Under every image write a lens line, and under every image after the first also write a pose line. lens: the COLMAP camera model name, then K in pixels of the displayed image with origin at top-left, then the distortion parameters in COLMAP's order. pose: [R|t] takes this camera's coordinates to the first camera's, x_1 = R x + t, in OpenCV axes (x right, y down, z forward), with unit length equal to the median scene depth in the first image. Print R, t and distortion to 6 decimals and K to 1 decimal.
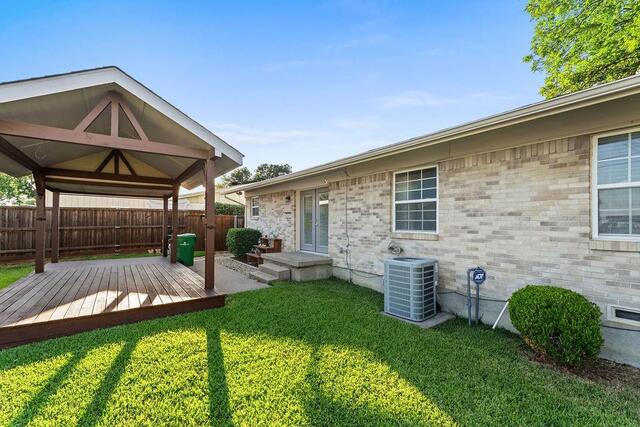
lens RADIAL K [[273.2, 0, 323.2], [0, 273.2, 221.6], [0, 0, 1]] dist [0.002467, 0.000000]
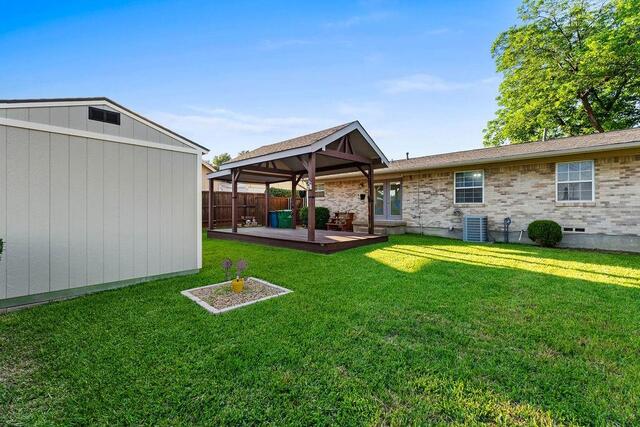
lens RADIAL K [[272.5, 0, 320.0], [0, 272.5, 213.5], [0, 0, 1]] dist [0.002778, 0.000290]
pose [[0.981839, -0.014407, 0.189166, -0.995003], [0.009690, 0.999619, 0.025835, 0.045661], [-0.189466, -0.023533, 0.981605, -0.655470]]
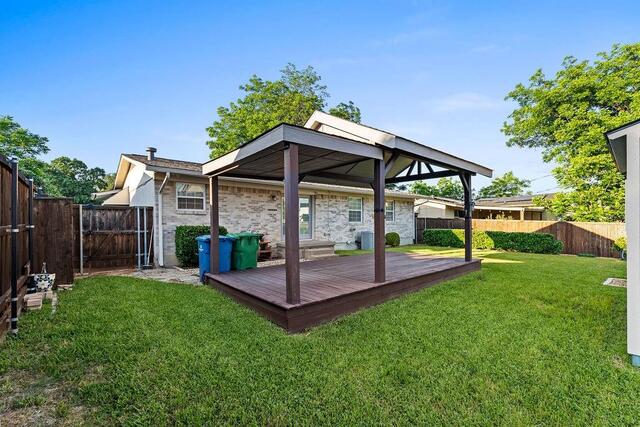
lens RADIAL K [[273.2, 0, 323.2], [0, 273.2, 221.6], [0, 0, 1]] dist [0.002467, 0.000000]
pose [[-0.077693, -0.012219, 0.996902, -2.031372], [-0.006515, 0.999910, 0.011749, 0.003219], [-0.996956, -0.005582, -0.077766, 1.385996]]
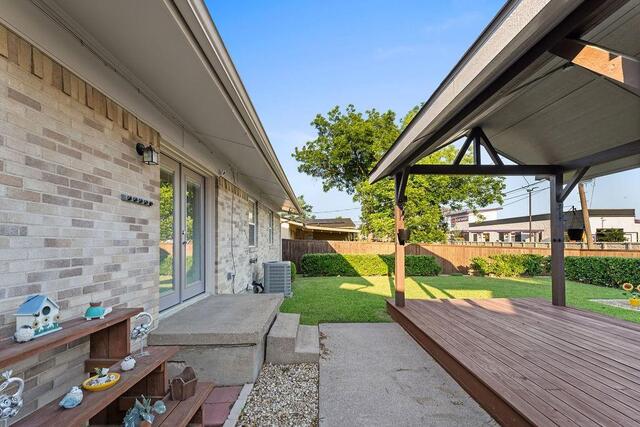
lens RADIAL K [[279.7, 0, 320.7], [0, 279.7, 240.3], [0, 0, 1]] dist [0.000926, 0.000107]
pose [[-0.807322, -0.008661, 0.590047, -0.699018], [-0.013857, 0.999895, -0.004282, 0.009539], [-0.589948, -0.011634, -0.807357, 1.766865]]
